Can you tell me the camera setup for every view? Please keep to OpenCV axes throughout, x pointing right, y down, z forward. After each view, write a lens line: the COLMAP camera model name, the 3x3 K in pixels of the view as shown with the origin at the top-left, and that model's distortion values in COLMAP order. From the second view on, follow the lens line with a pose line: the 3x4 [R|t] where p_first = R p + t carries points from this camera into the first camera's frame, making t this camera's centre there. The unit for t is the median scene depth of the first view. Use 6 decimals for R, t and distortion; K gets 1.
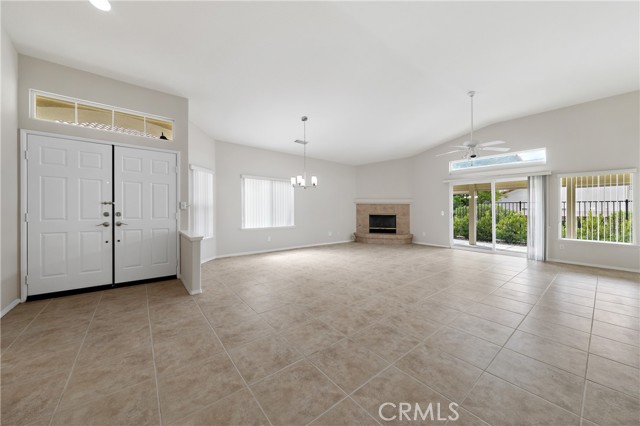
lens RADIAL K [[226.9, 0, 320.0], [0, 226.9, 213.0], [0, 0, 1]] dist [0.000094, -0.000105]
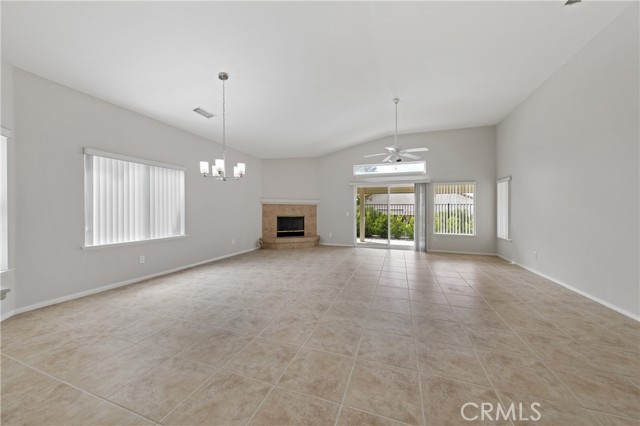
lens RADIAL K [[226.9, 0, 320.0], [0, 226.9, 213.0], [0, 0, 1]] dist [0.000094, -0.000105]
pose [[0.847287, -0.010073, 0.531040, -0.126569], [0.010568, 0.999942, 0.002106, -0.007719], [-0.531030, 0.003827, 0.847344, 0.192041]]
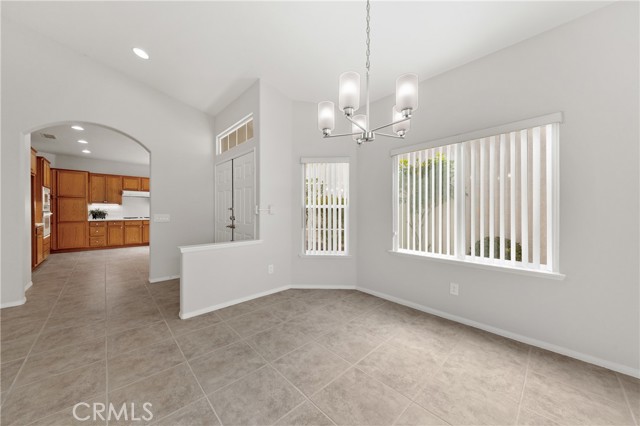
lens RADIAL K [[235.2, 0, 320.0], [0, 235.2, 213.0], [0, 0, 1]] dist [0.000257, -0.000099]
pose [[0.086794, 0.011197, -0.996163, 0.155367], [-0.025122, 0.999643, 0.009047, -0.016658], [0.995910, 0.024241, 0.087044, 0.647528]]
